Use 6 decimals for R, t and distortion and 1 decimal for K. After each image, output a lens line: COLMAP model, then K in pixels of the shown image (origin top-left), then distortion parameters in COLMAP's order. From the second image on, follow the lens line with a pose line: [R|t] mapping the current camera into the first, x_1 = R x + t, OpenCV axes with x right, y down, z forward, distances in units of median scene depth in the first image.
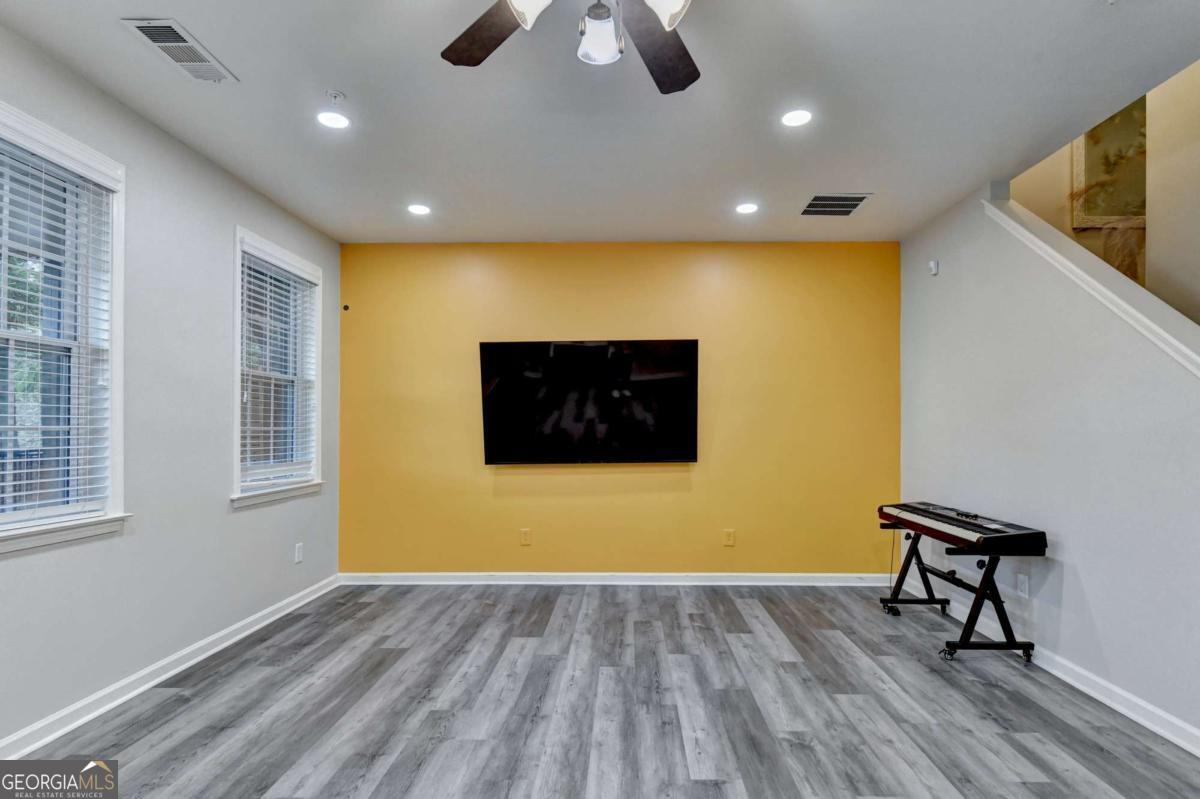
lens RADIAL K [[621.9, 0, 600.8], [0, 621.9, 427.6], [0, 0, 1]] dist [-0.026174, -0.001535]
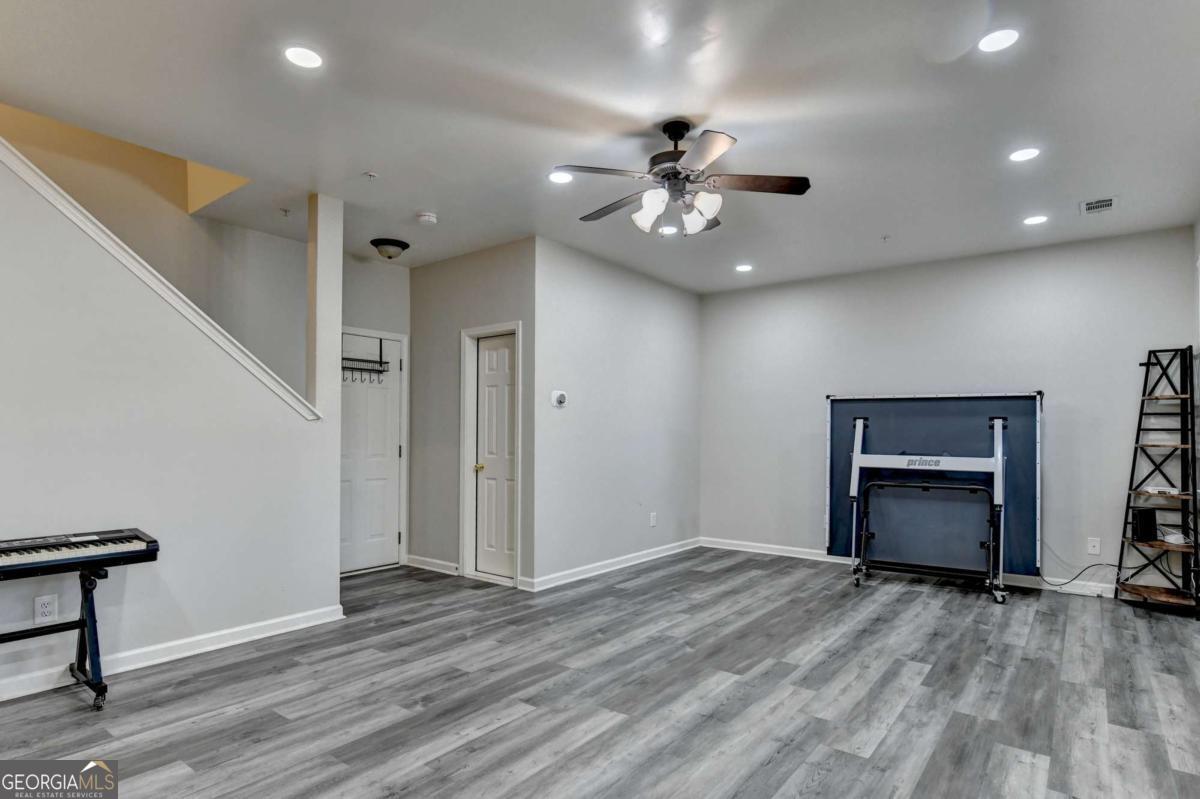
lens RADIAL K [[621.9, 0, 600.8], [0, 621.9, 427.6], [0, 0, 1]] dist [-0.026174, -0.001535]
pose [[-0.807889, -0.002305, 0.589330, -0.480991], [-0.005119, 0.999982, -0.003106, 0.000110], [-0.589312, -0.005526, -0.807887, 1.331010]]
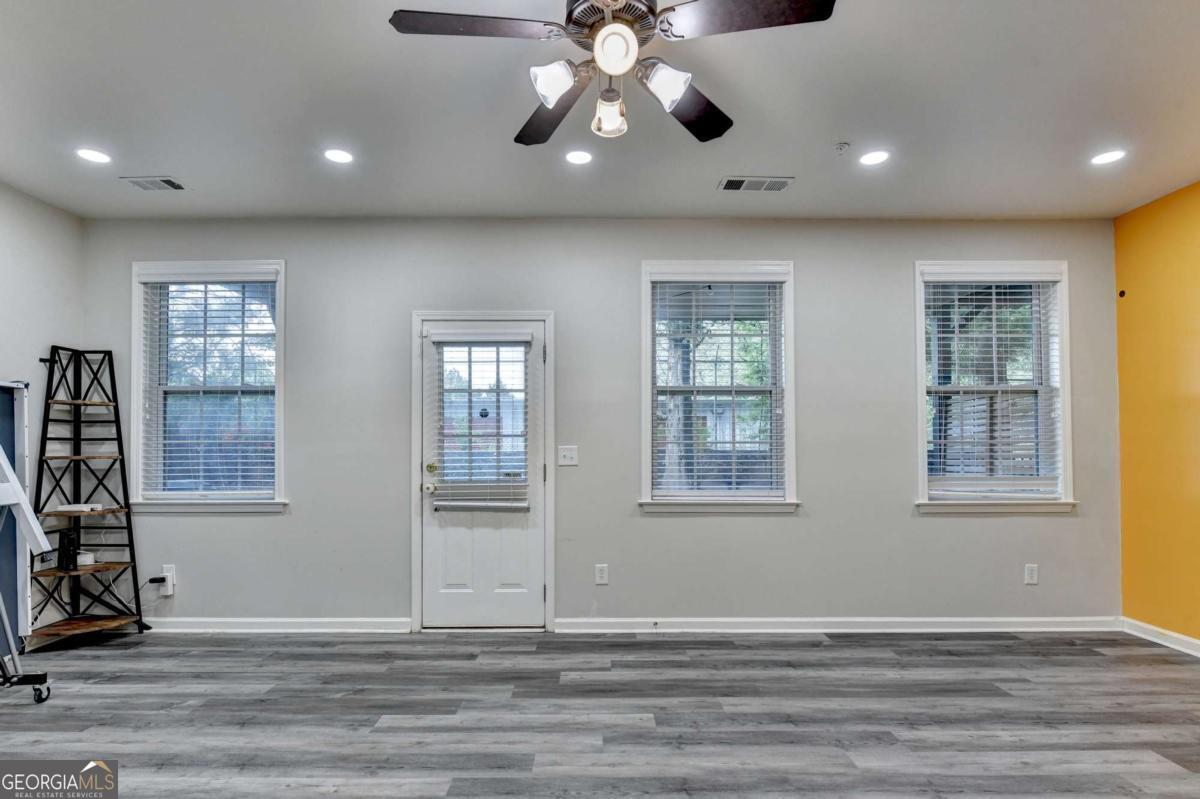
lens RADIAL K [[621.9, 0, 600.8], [0, 621.9, 427.6], [0, 0, 1]] dist [-0.026174, -0.001535]
pose [[0.017619, -0.023990, -0.999557, 0.591000], [0.002397, 0.999710, -0.023951, 0.002656], [0.999842, -0.001974, 0.017671, 0.453358]]
